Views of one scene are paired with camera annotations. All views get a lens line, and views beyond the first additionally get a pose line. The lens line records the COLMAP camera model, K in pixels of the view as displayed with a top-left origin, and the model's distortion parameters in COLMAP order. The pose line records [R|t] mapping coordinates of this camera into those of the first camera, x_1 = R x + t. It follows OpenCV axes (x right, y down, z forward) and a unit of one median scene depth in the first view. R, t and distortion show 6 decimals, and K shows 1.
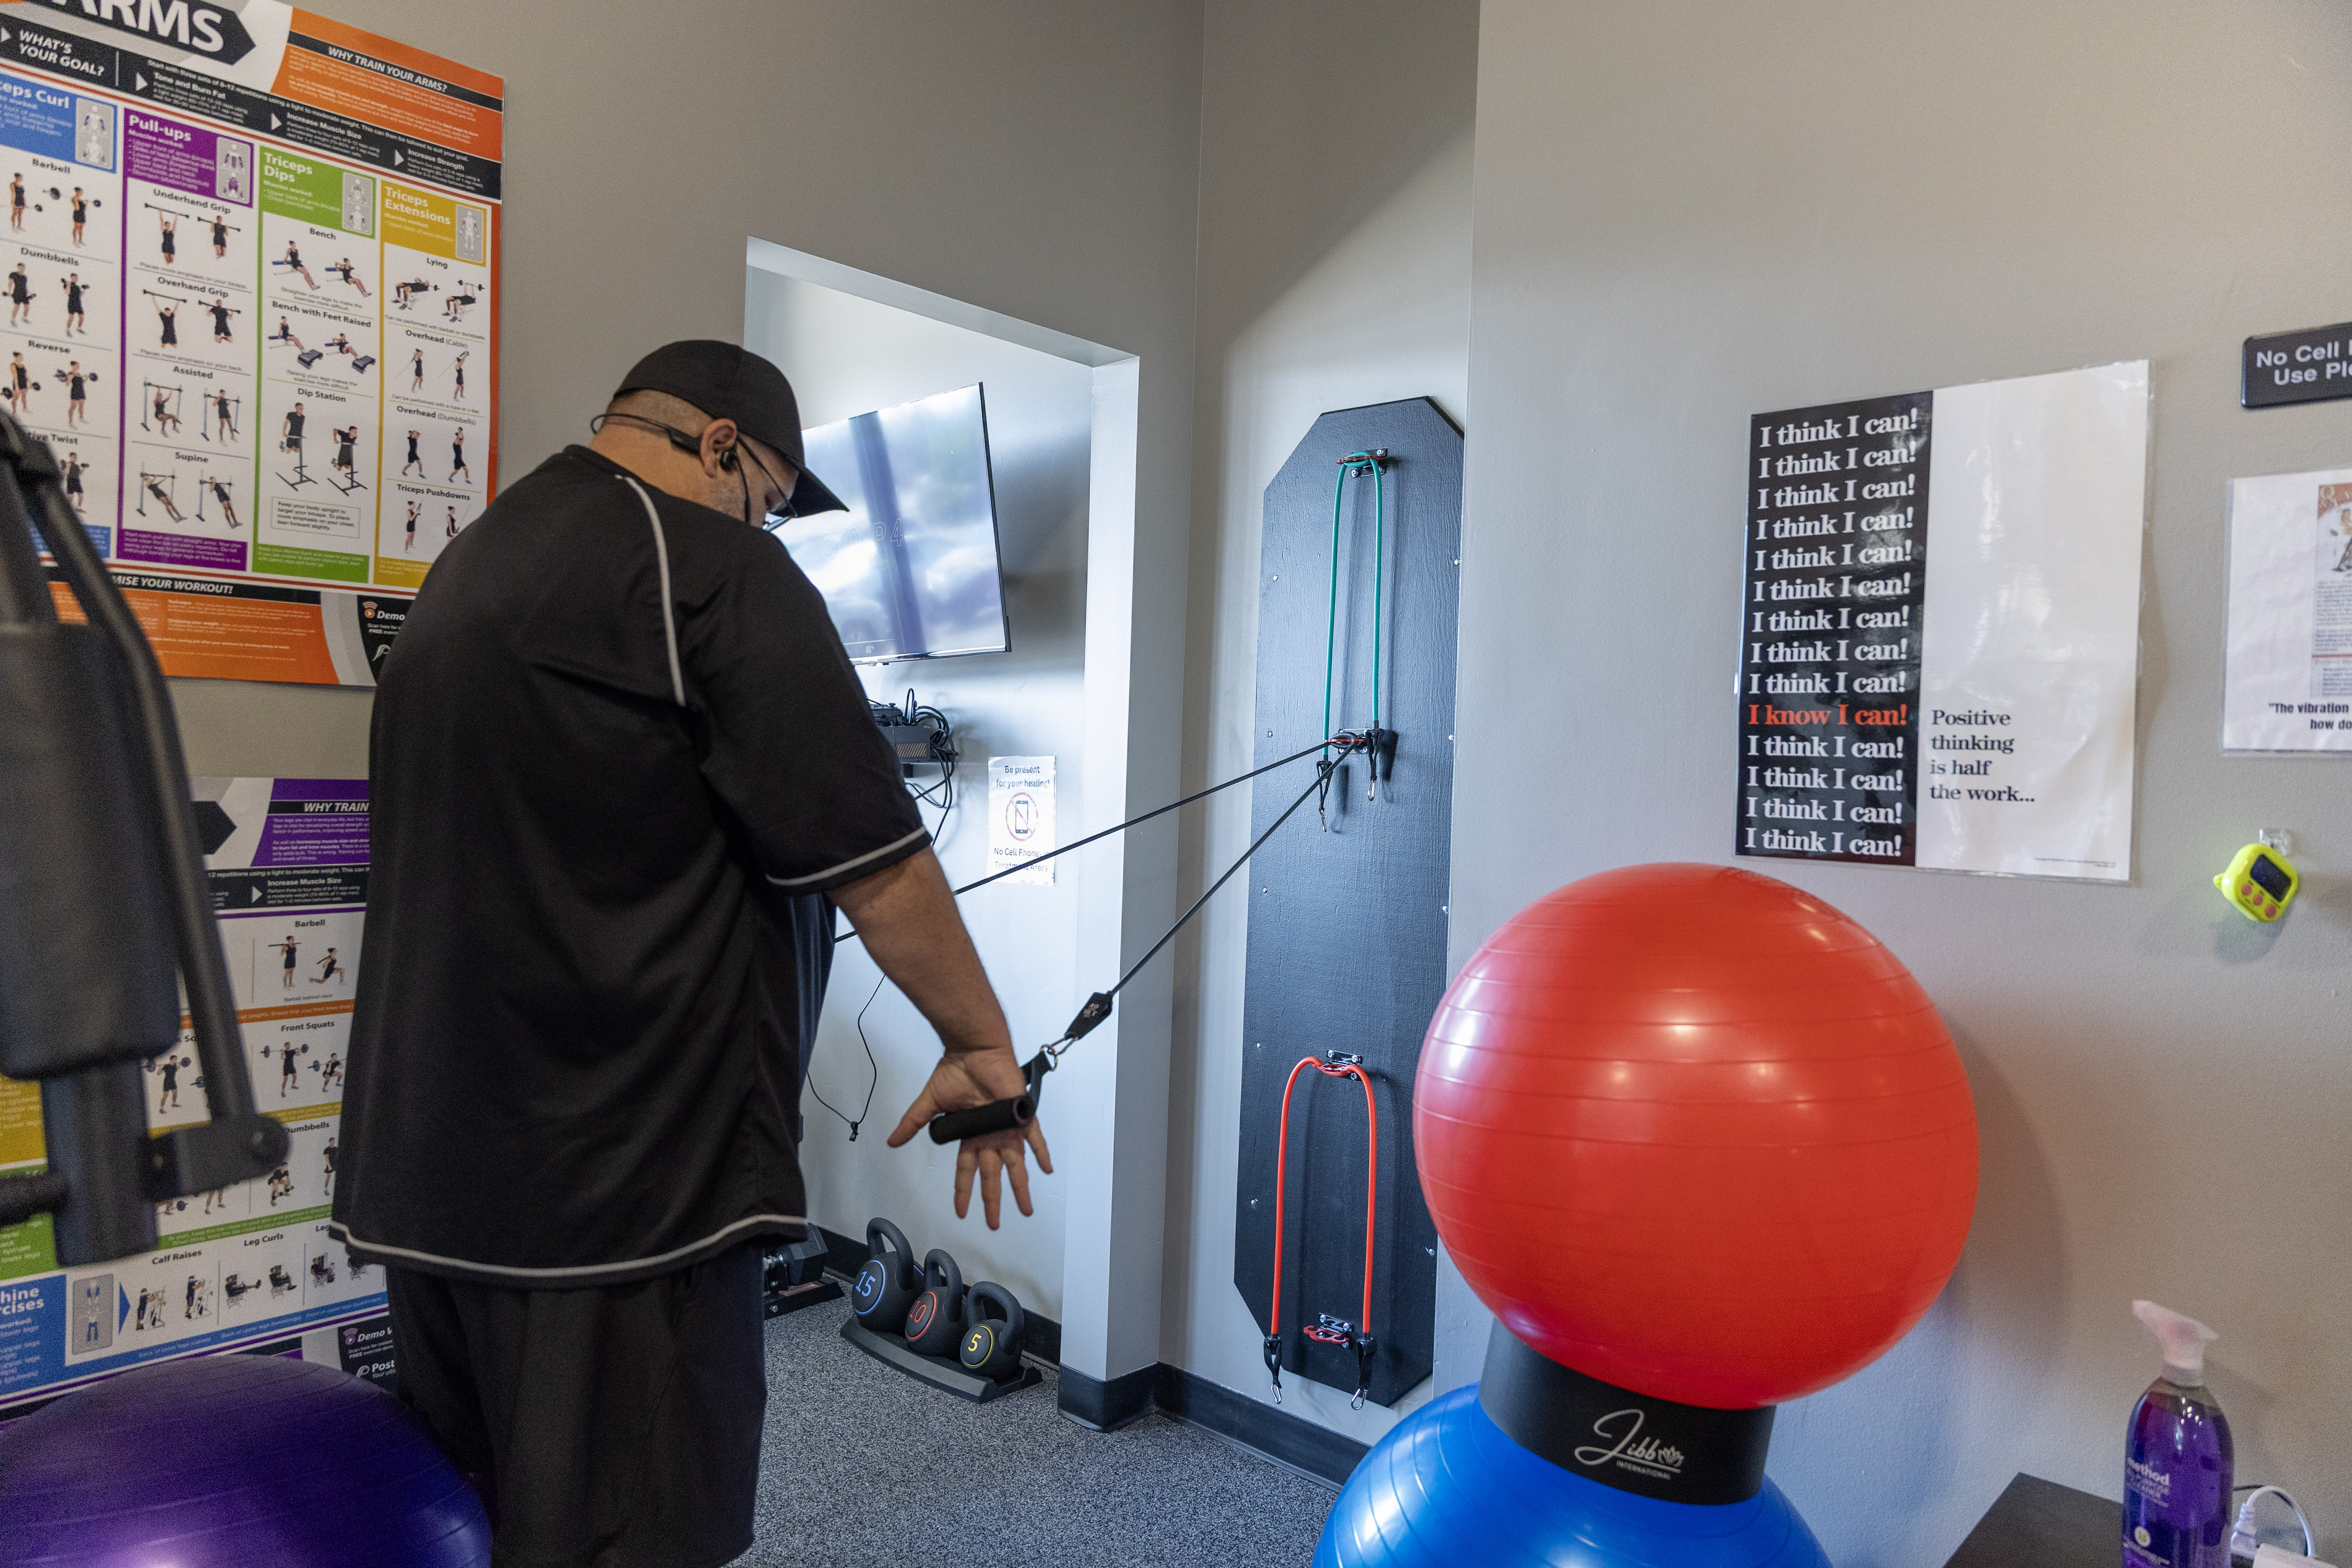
lens RADIAL K [[1522.3, 0, 1177.2], [0, 1522.3, 797.3], [0, 0, 1]] dist [0.011402, -0.009263]
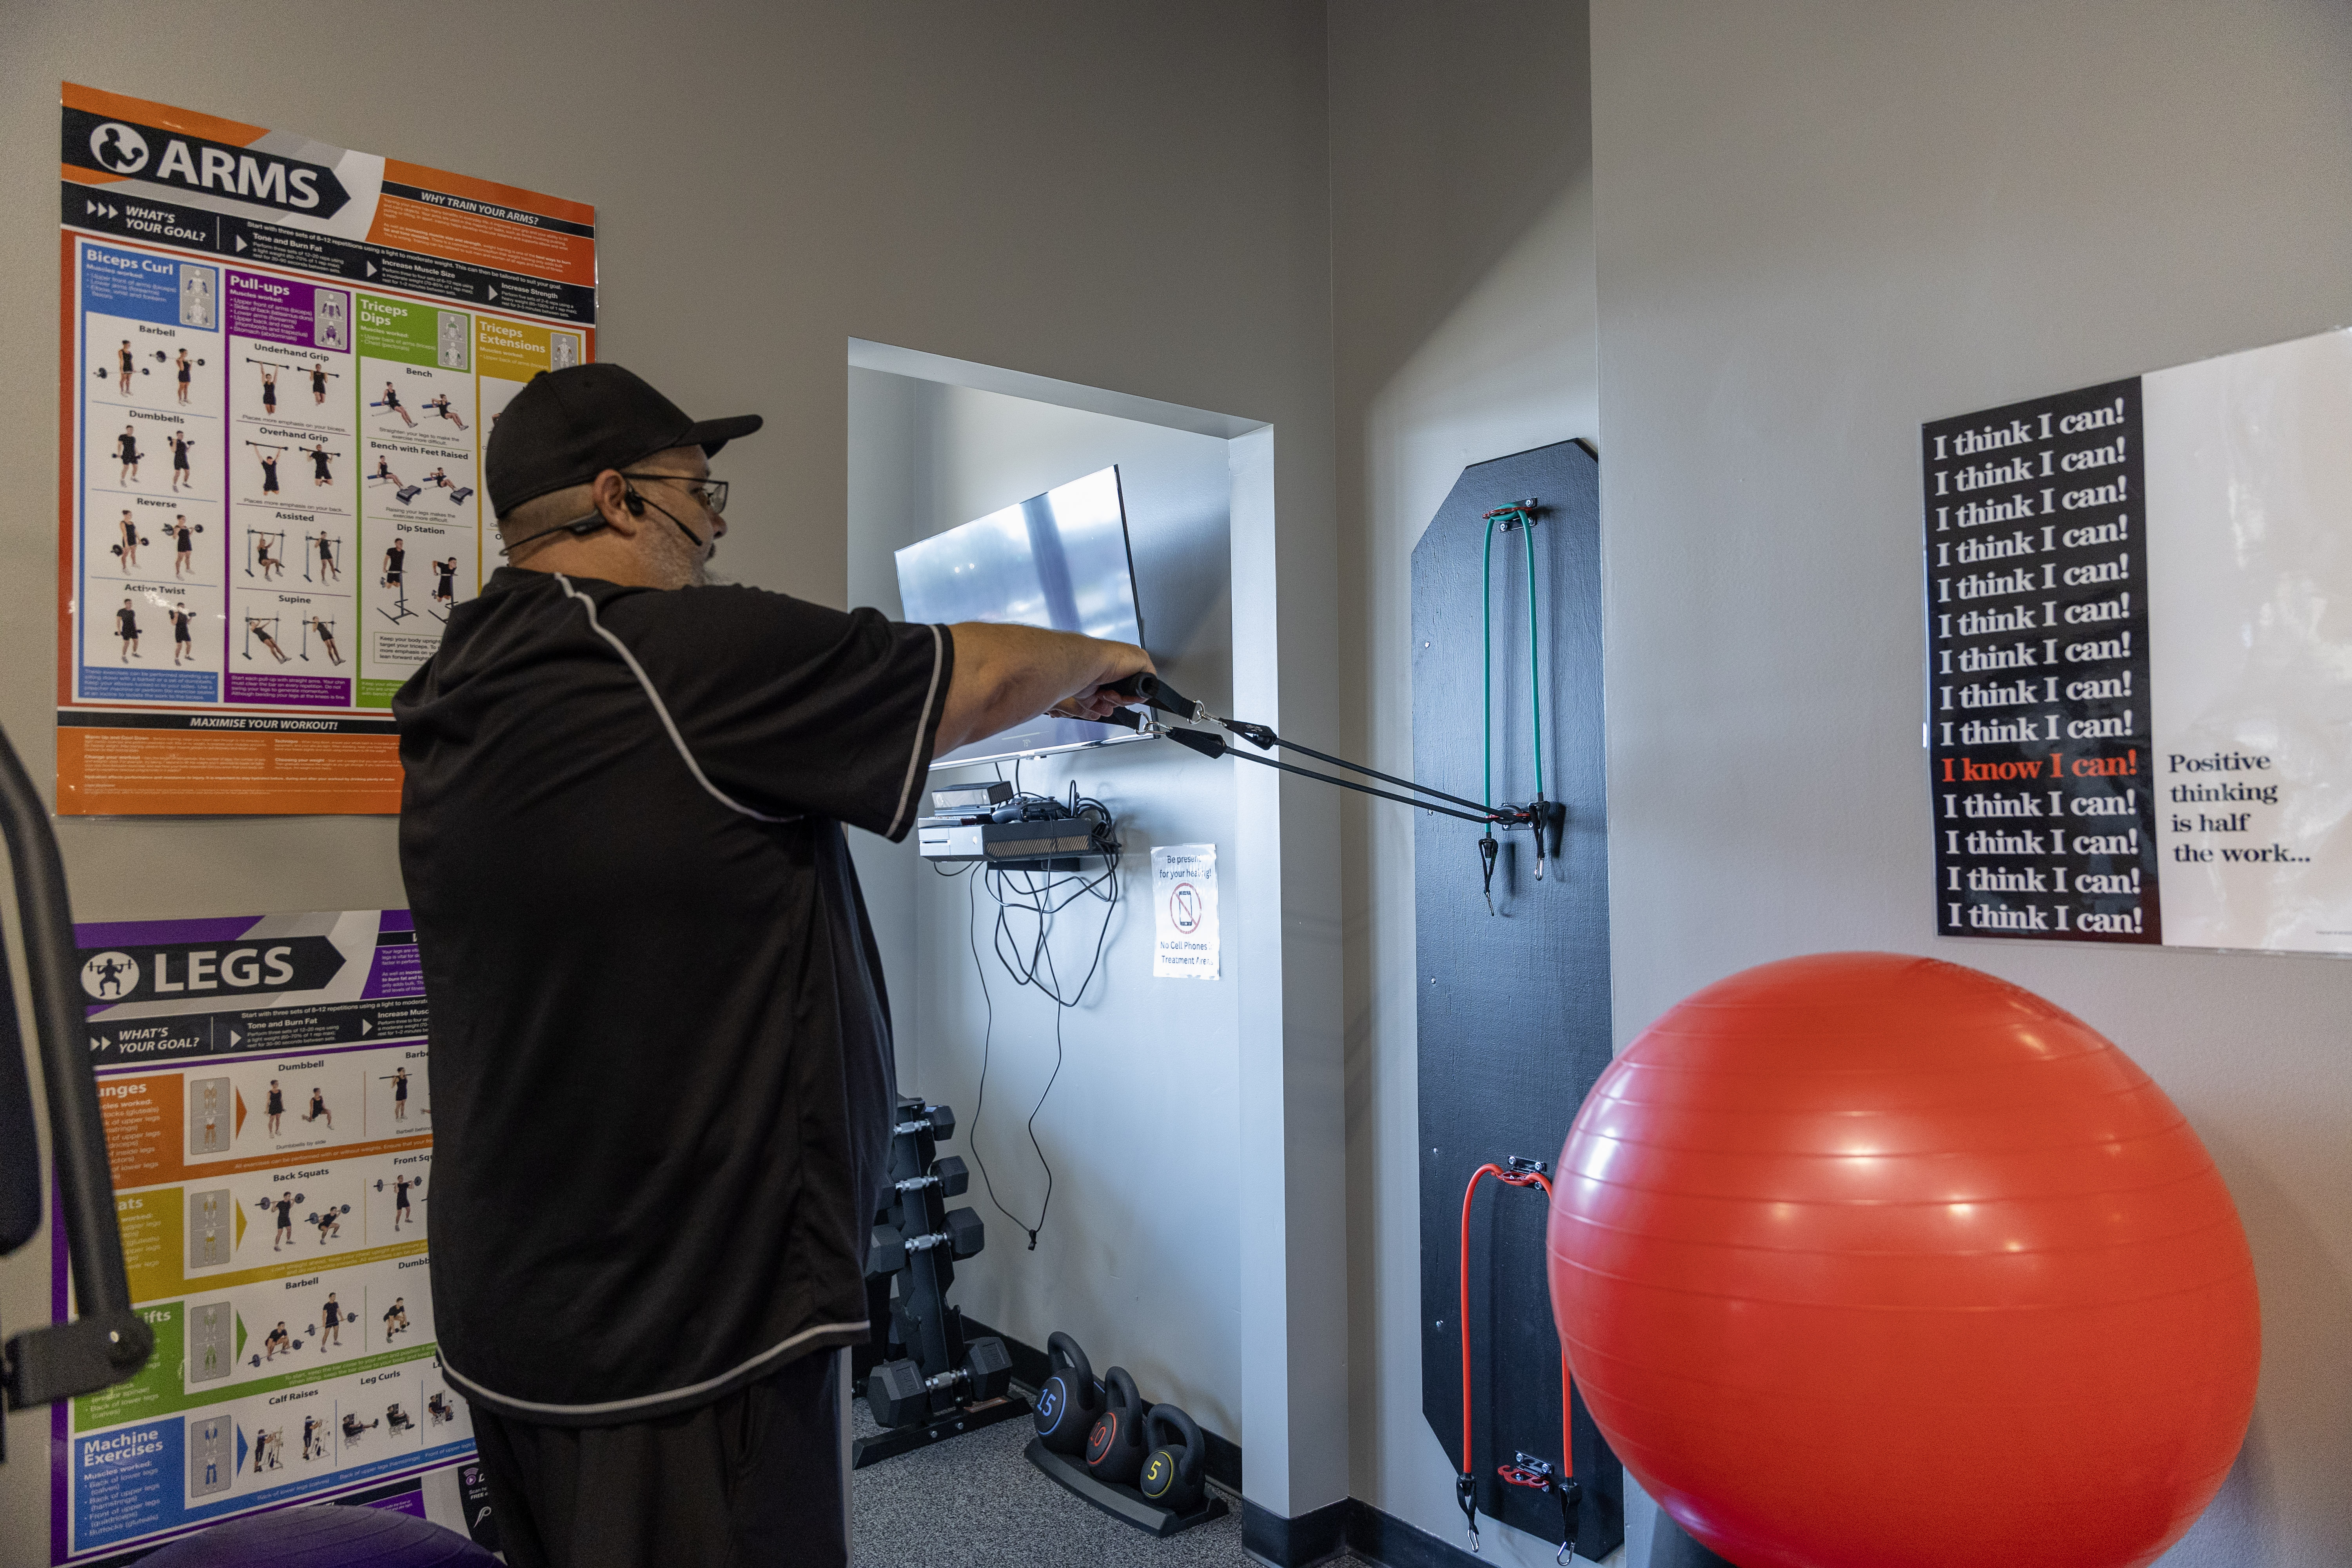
lens RADIAL K [[1522.3, 0, 1179.6], [0, 1522.3, 796.3], [0, 0, 1]] dist [0.011402, -0.009263]
pose [[0.986352, -0.049288, -0.157100, 0.090253], [0.041360, 0.997719, -0.053345, -0.012306], [0.159371, 0.046119, 0.986141, 0.094118]]
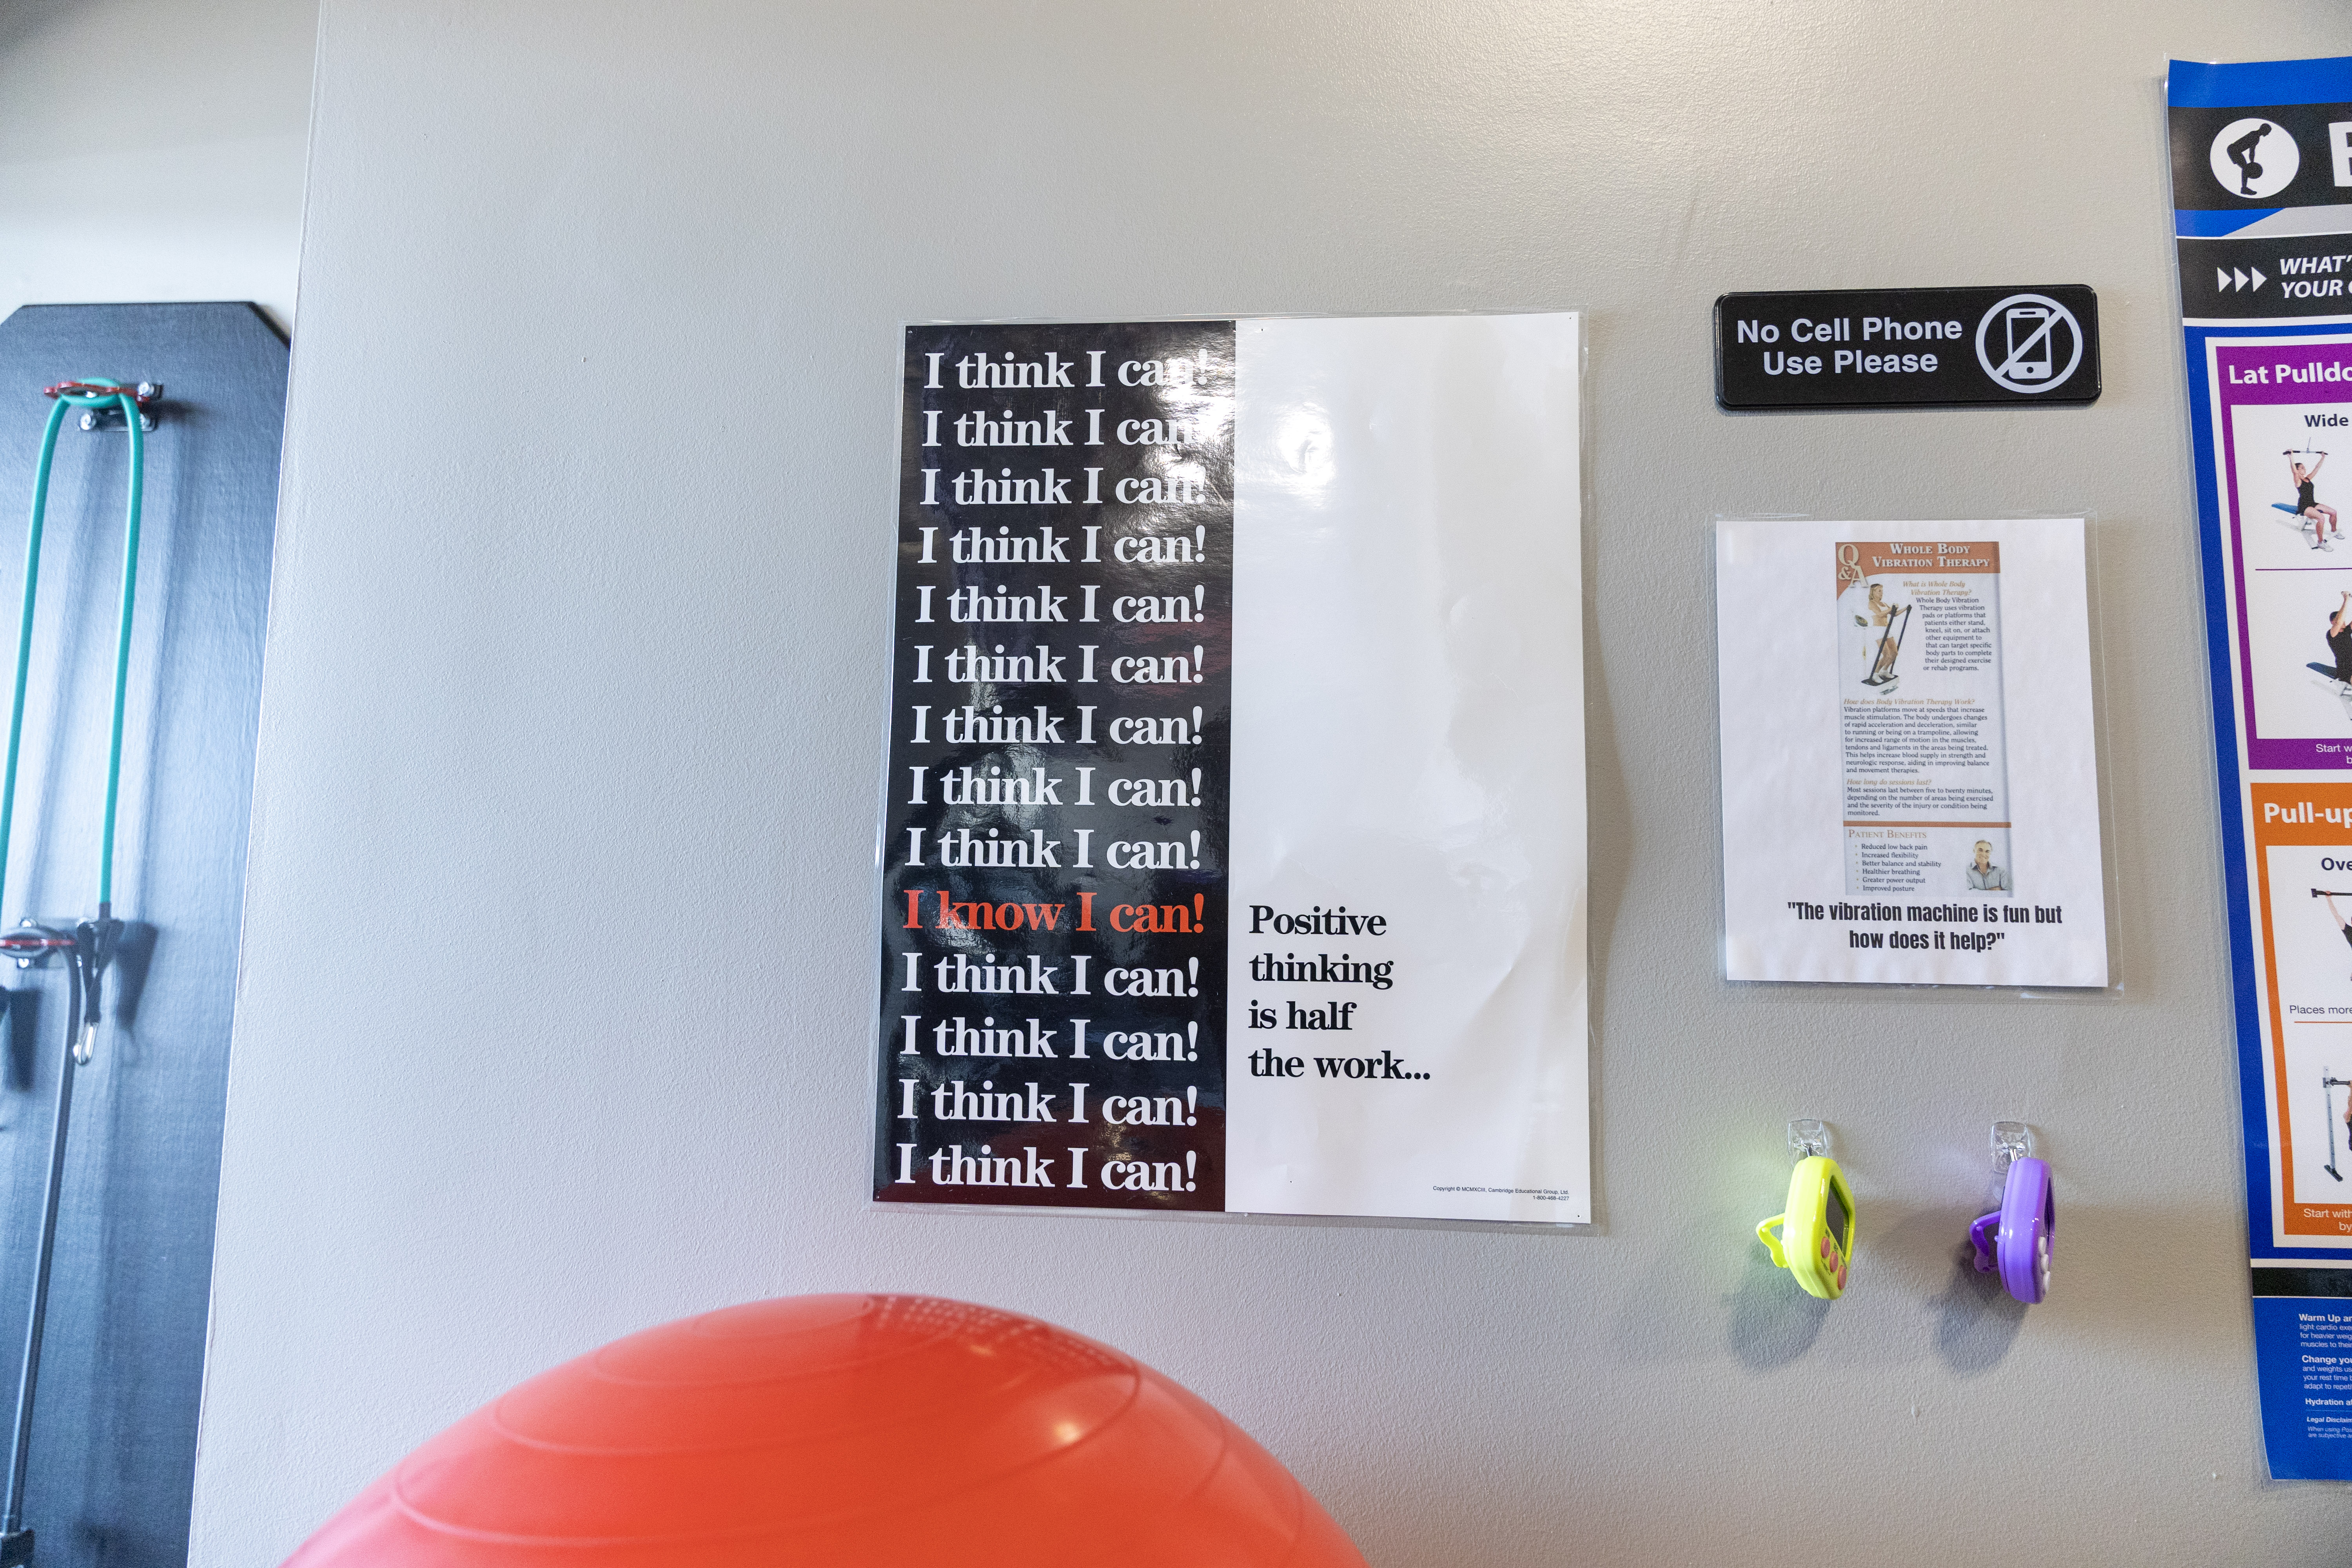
lens RADIAL K [[1522.3, 0, 1175.9], [0, 1522.3, 774.3], [0, 0, 1]] dist [0.011402, -0.009263]
pose [[0.787230, 0.054149, 0.614278, 0.144009], [0.020996, 0.993206, -0.114460, -0.040539], [-0.616302, 0.103004, 0.780744, 0.574650]]
